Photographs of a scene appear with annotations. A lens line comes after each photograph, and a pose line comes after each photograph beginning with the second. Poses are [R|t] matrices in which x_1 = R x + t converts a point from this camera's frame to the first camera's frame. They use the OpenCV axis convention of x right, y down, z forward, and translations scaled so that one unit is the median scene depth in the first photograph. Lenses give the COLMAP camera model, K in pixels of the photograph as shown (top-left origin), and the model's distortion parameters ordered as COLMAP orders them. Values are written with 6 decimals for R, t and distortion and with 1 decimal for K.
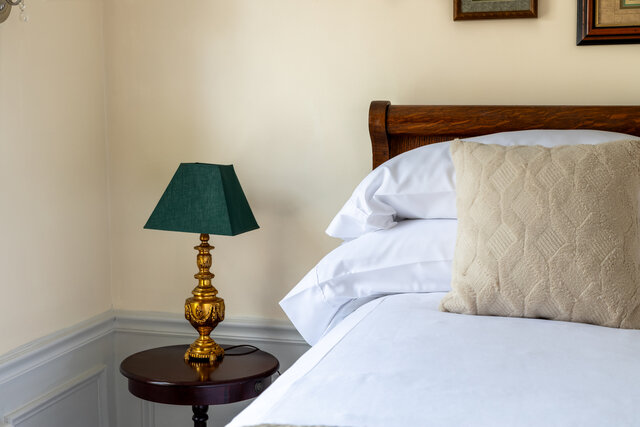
lens RADIAL K [[989.3, 0, 319.7], [0, 989.3, 215.3], [0, 0, 1]] dist [0.010271, 0.000000]
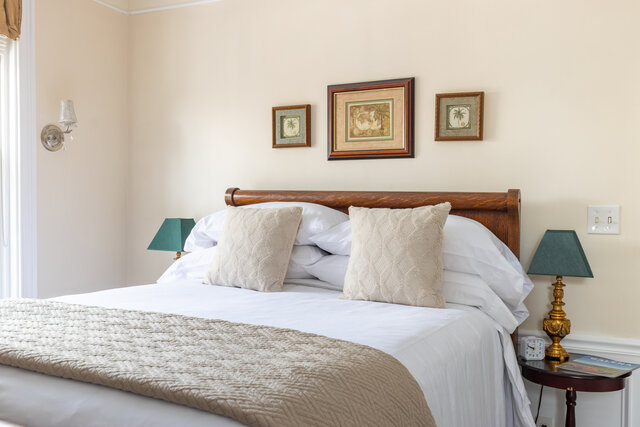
lens RADIAL K [[620.5, 0, 320.8], [0, 620.5, 211.6], [0, 0, 1]] dist [0.031186, 0.000000]
pose [[0.981228, 0.009688, -0.192607, 0.577174], [-0.024916, 0.996735, -0.076797, 0.033649], [0.191235, 0.080155, 0.978266, -0.267746]]
